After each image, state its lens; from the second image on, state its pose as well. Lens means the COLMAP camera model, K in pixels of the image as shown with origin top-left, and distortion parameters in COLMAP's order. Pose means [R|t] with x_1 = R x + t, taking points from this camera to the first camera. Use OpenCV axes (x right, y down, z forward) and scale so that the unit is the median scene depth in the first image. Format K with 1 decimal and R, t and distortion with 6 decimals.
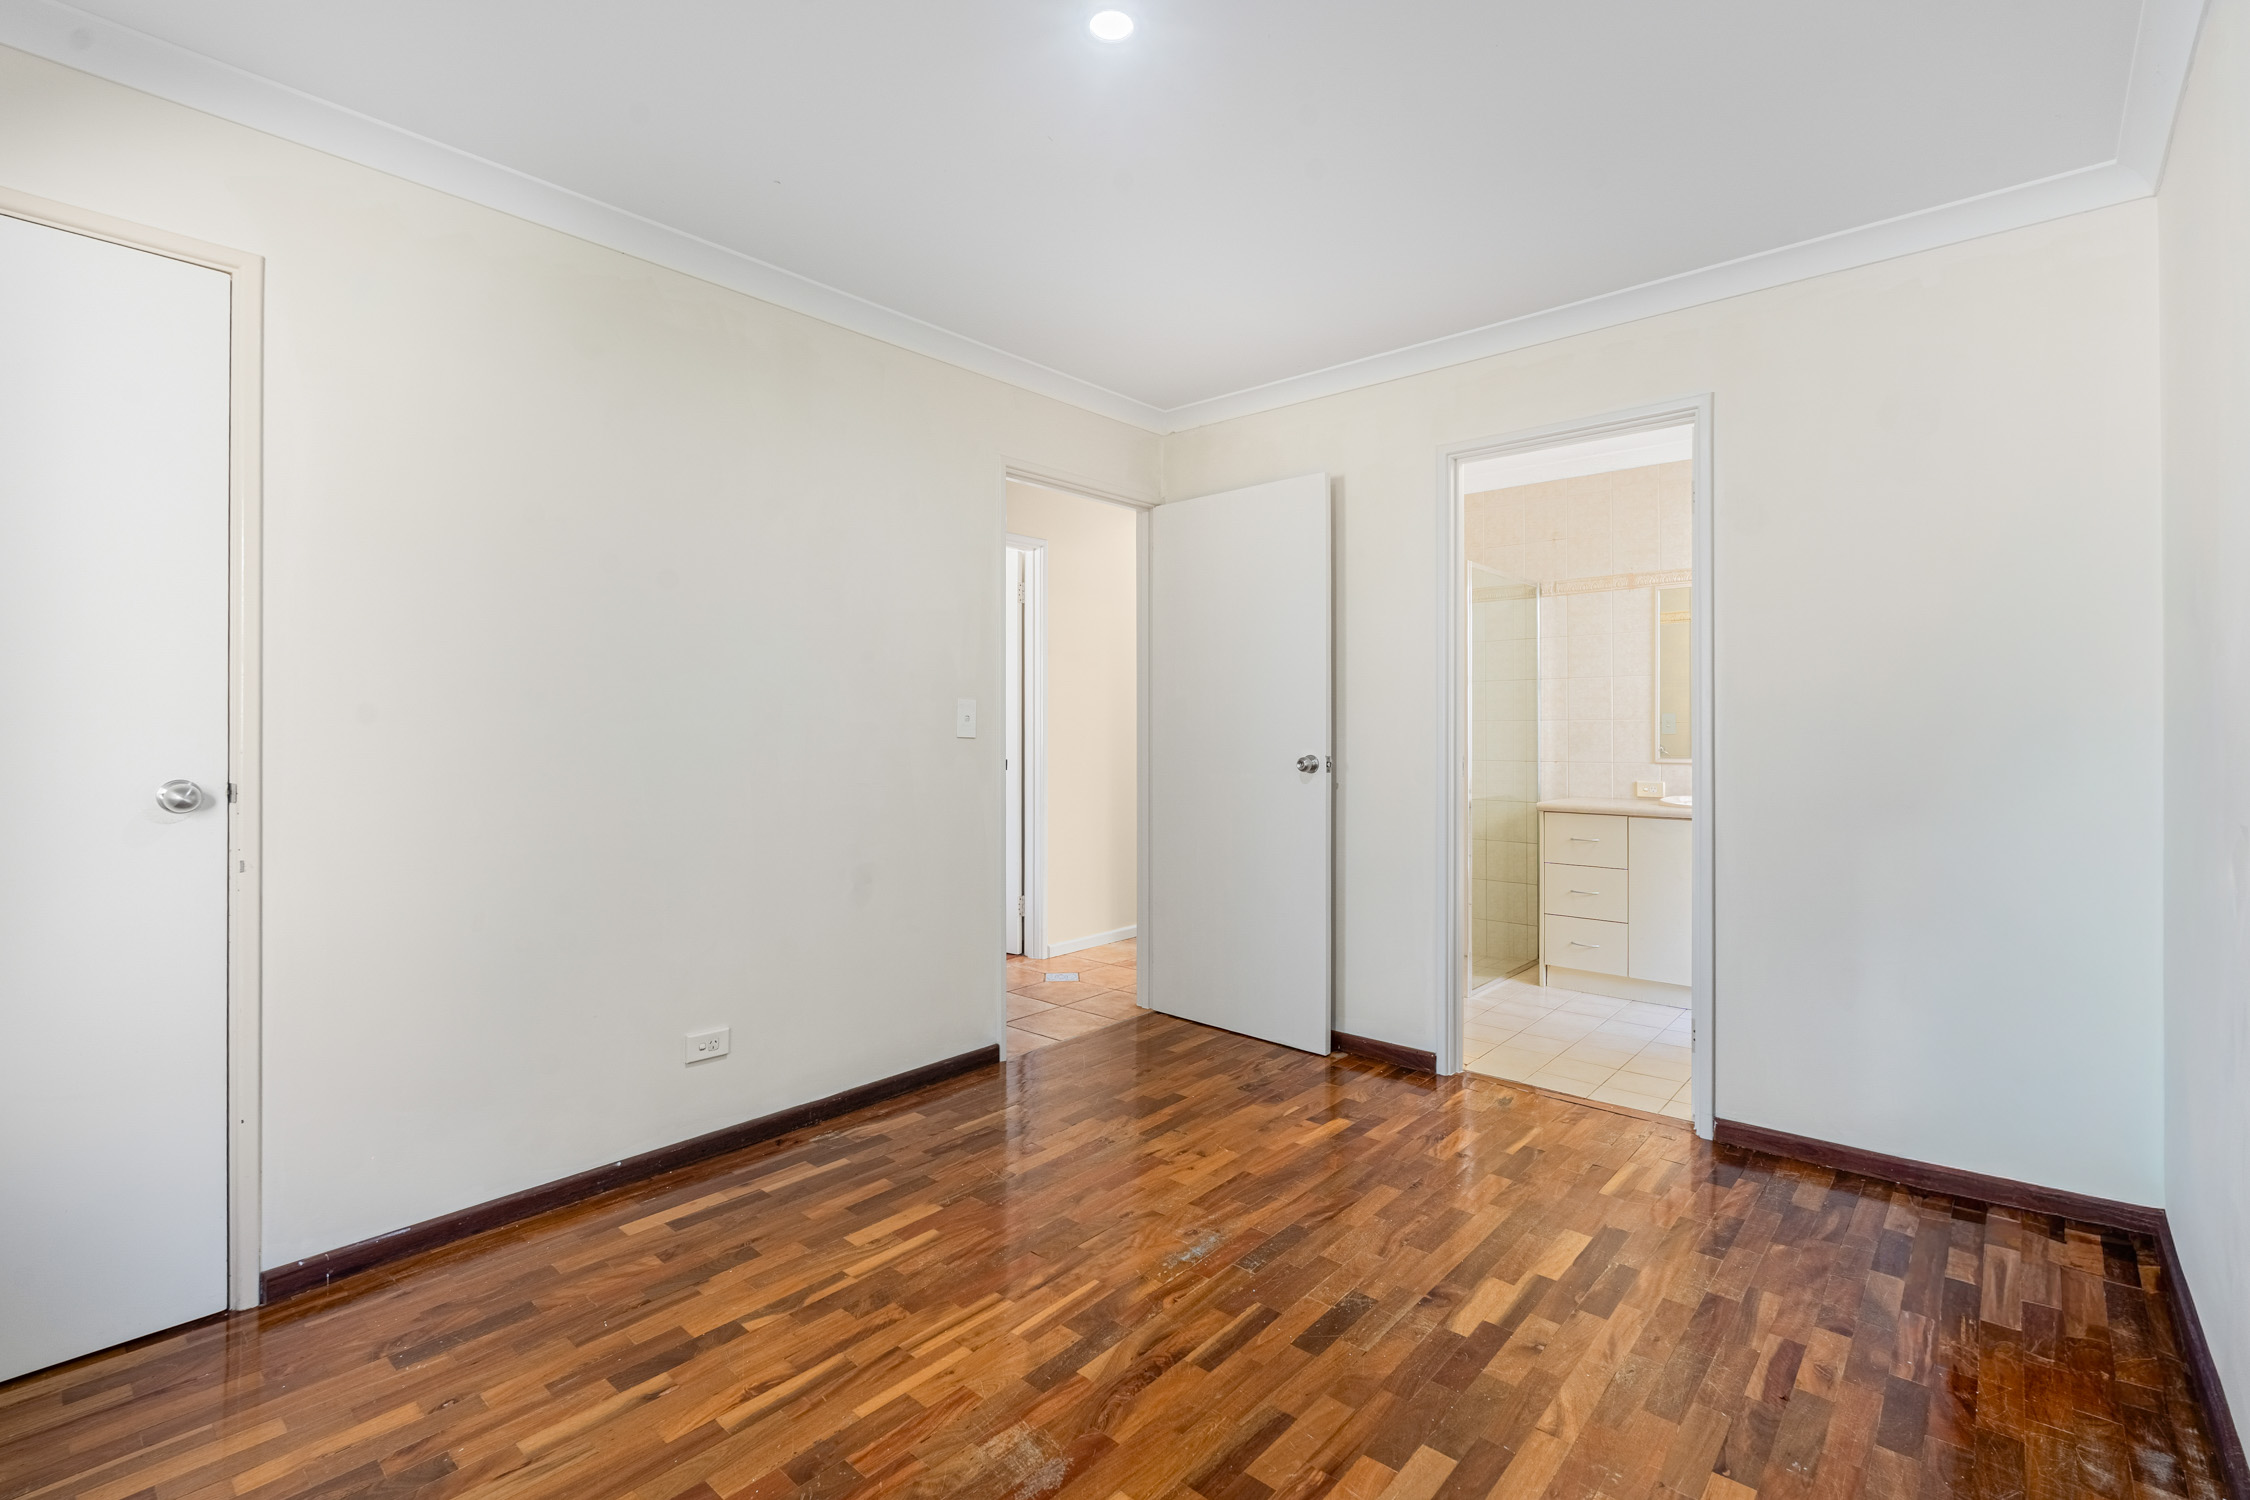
lens RADIAL K [[1001.9, 0, 1120.7], [0, 1001.9, 739.1], [0, 0, 1]] dist [-0.005521, 0.000438]
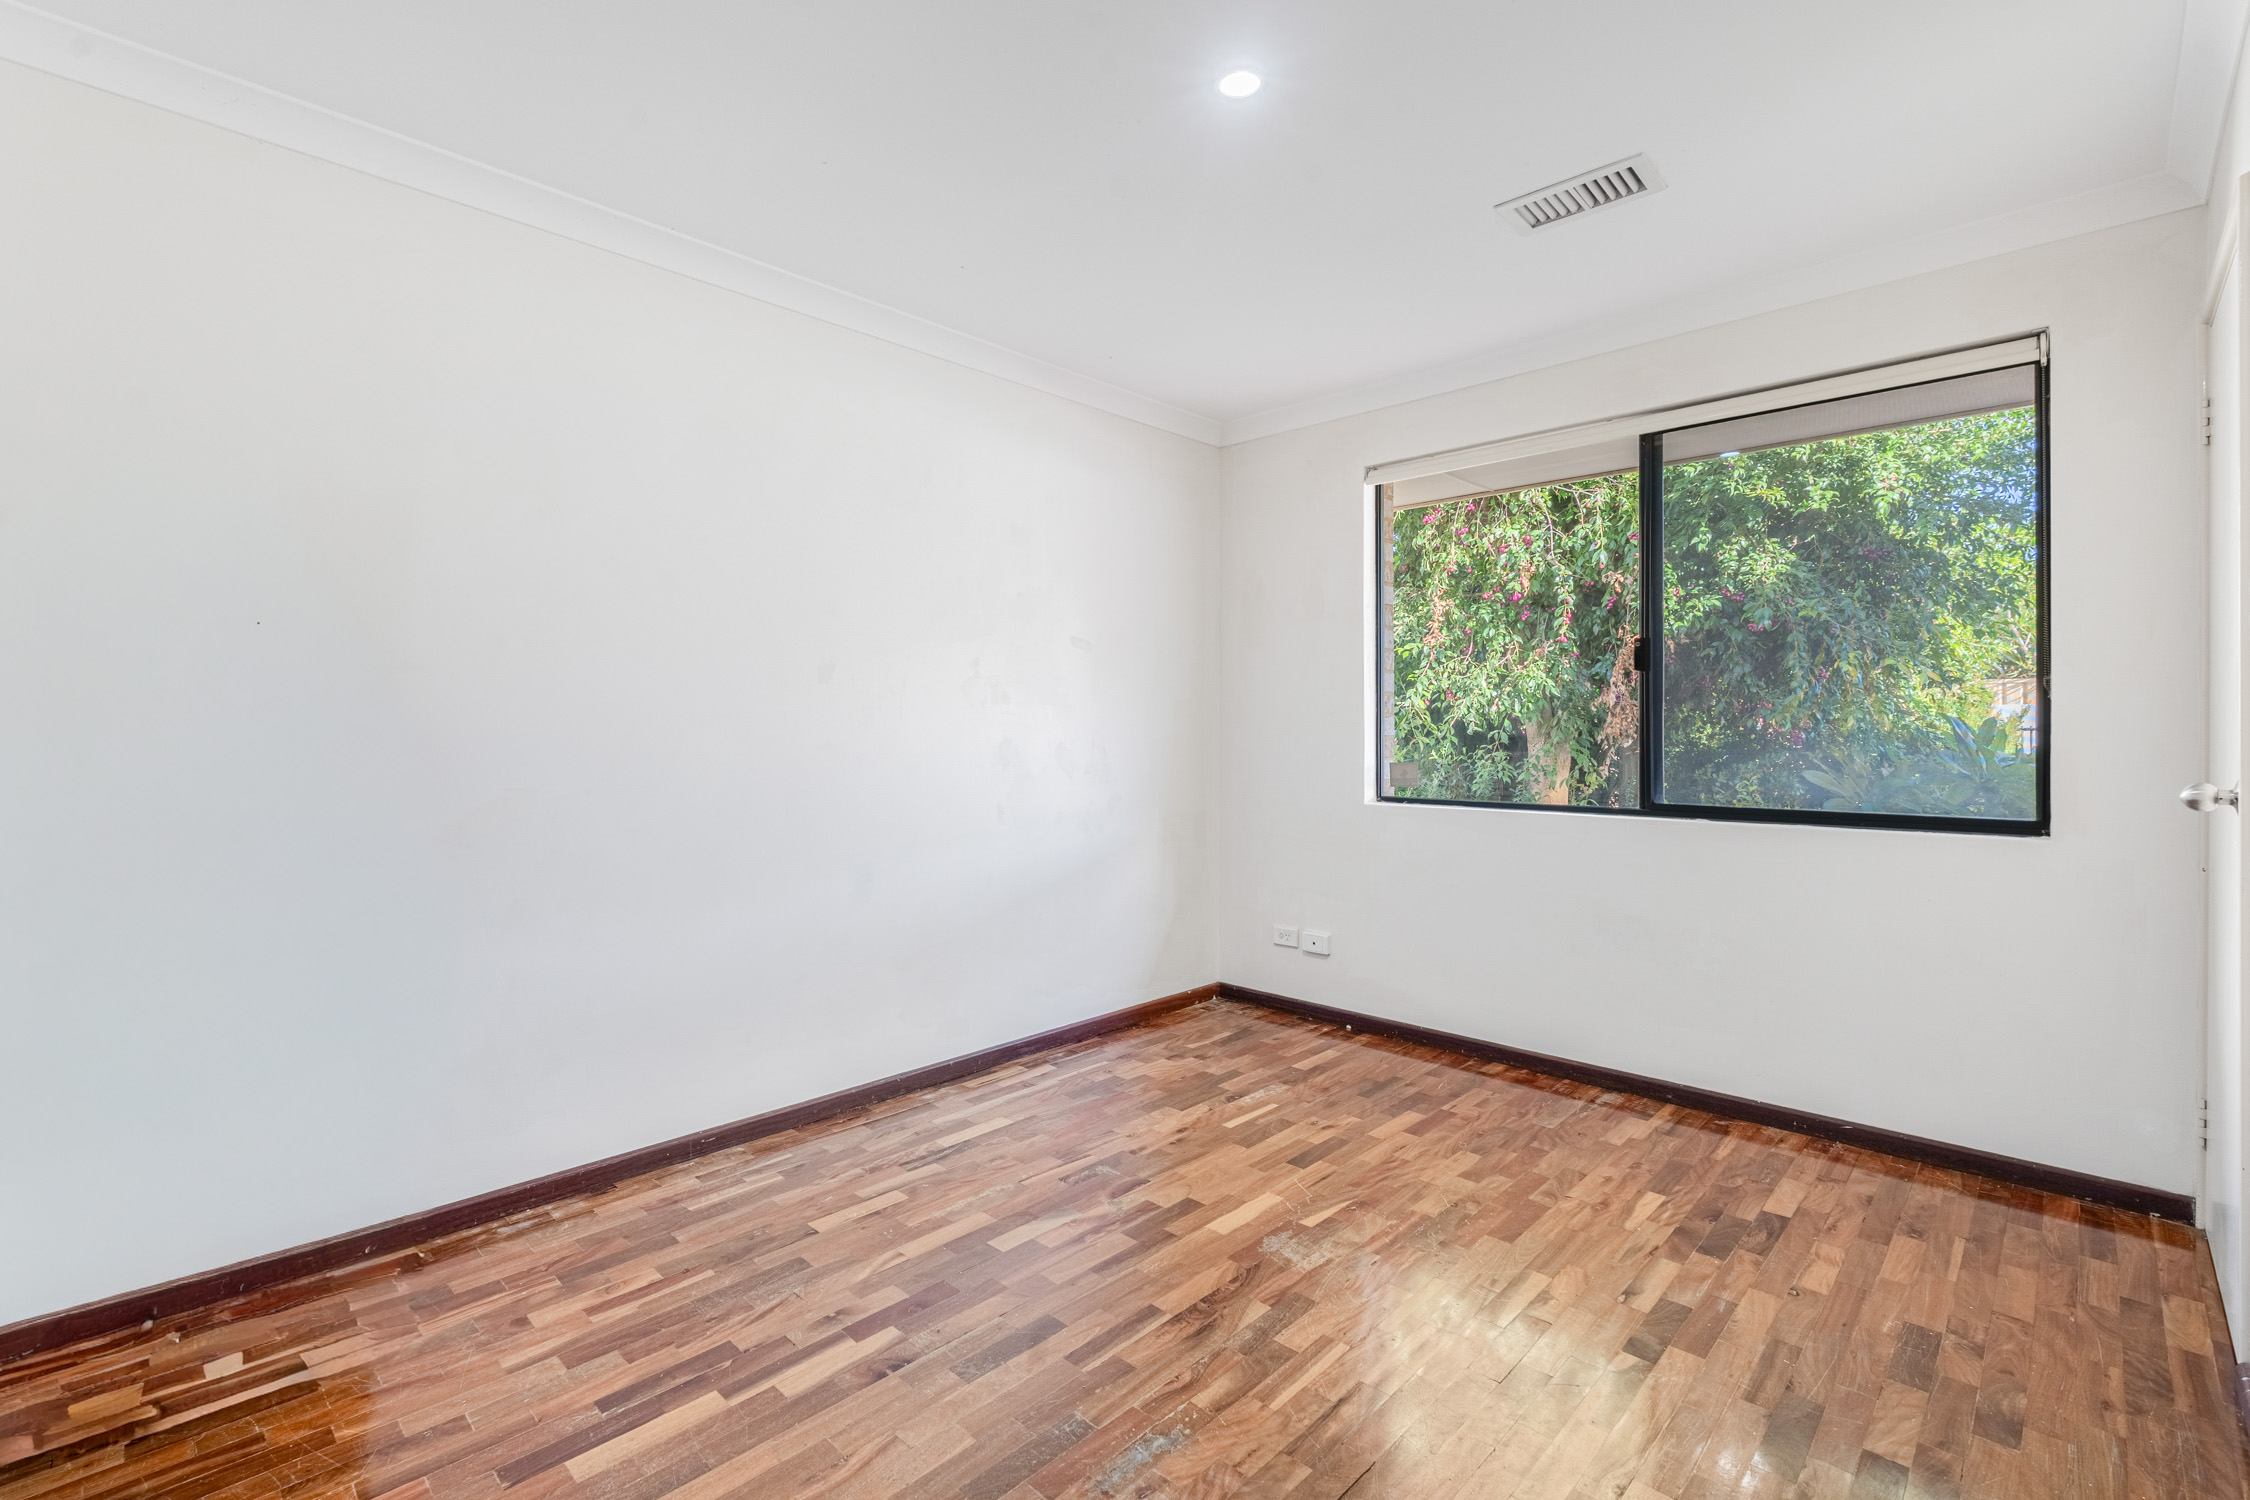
lens RADIAL K [[1001.9, 0, 1129.4], [0, 1001.9, 742.8], [0, 0, 1]] dist [-0.005521, 0.000438]
pose [[-0.999357, -0.000176, 0.035847, 0.070276], [0.000257, 0.999927, 0.012075, -0.005060], [-0.035846, 0.012076, -0.999284, 2.026292]]
